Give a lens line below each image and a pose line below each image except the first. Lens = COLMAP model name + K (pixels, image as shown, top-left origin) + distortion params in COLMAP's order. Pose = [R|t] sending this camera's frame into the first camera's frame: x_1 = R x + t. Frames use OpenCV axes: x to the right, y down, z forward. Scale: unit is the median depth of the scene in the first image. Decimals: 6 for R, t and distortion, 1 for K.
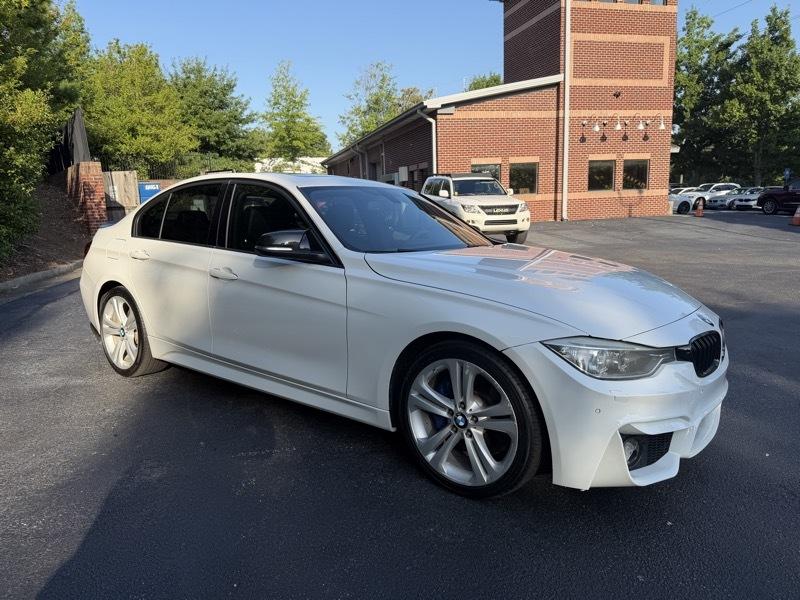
lens RADIAL K [[568.3, 0, 398.8], [0, 568.3, 302.5], [0, 0, 1]] dist [0.043548, -0.053062]
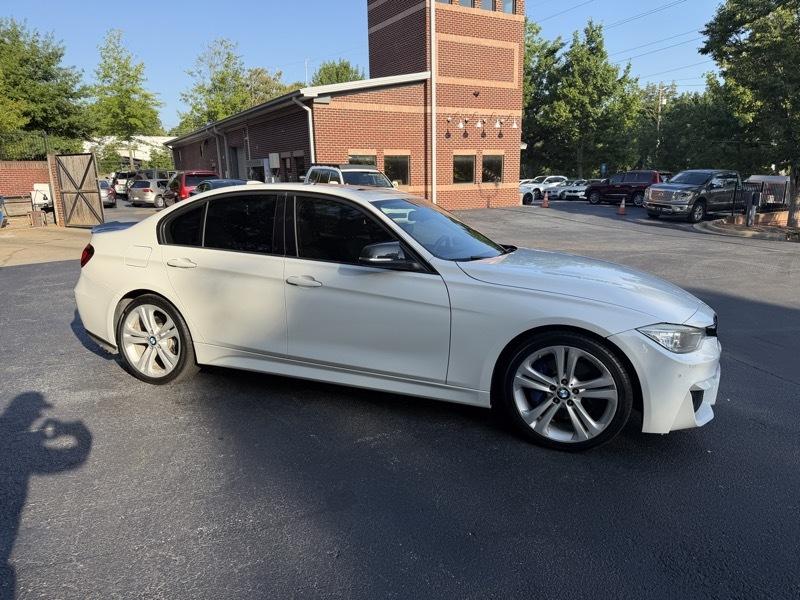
lens RADIAL K [[568.3, 0, 405.6], [0, 568.3, 304.6], [0, 0, 1]] dist [0.043548, -0.053062]
pose [[0.960011, -0.044562, 0.276394, -0.069061], [0.036428, 0.998741, 0.034496, -0.005912], [-0.277583, -0.023048, 0.960425, -0.015646]]
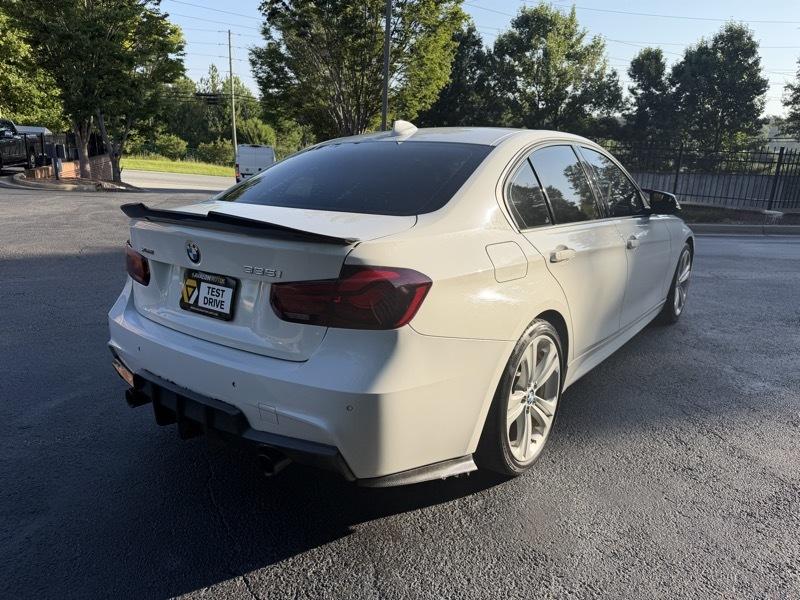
lens RADIAL K [[568.3, 0, 406.5], [0, 568.3, 299.6], [0, 0, 1]] dist [0.043548, -0.053062]
pose [[-0.024912, -0.243424, 0.969600, -0.210533], [0.149790, 0.958043, 0.244371, -0.042015], [-0.988404, 0.151324, 0.012596, 0.227262]]
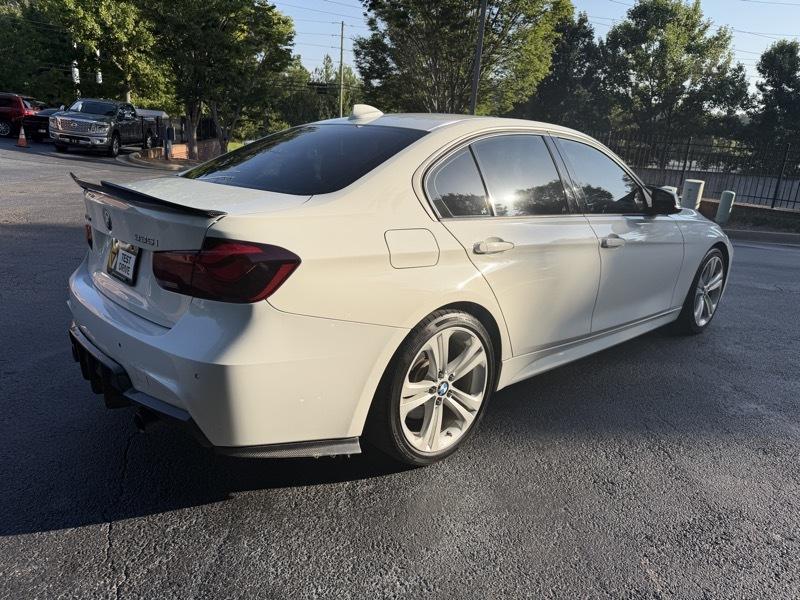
lens RADIAL K [[568.3, 0, 411.3], [0, 568.3, 297.8], [0, 0, 1]] dist [0.043548, -0.053062]
pose [[0.147629, -0.247914, 0.957468, -0.208696], [0.115668, 0.965760, 0.232226, -0.035378], [-0.982256, 0.076465, 0.171250, 0.190975]]
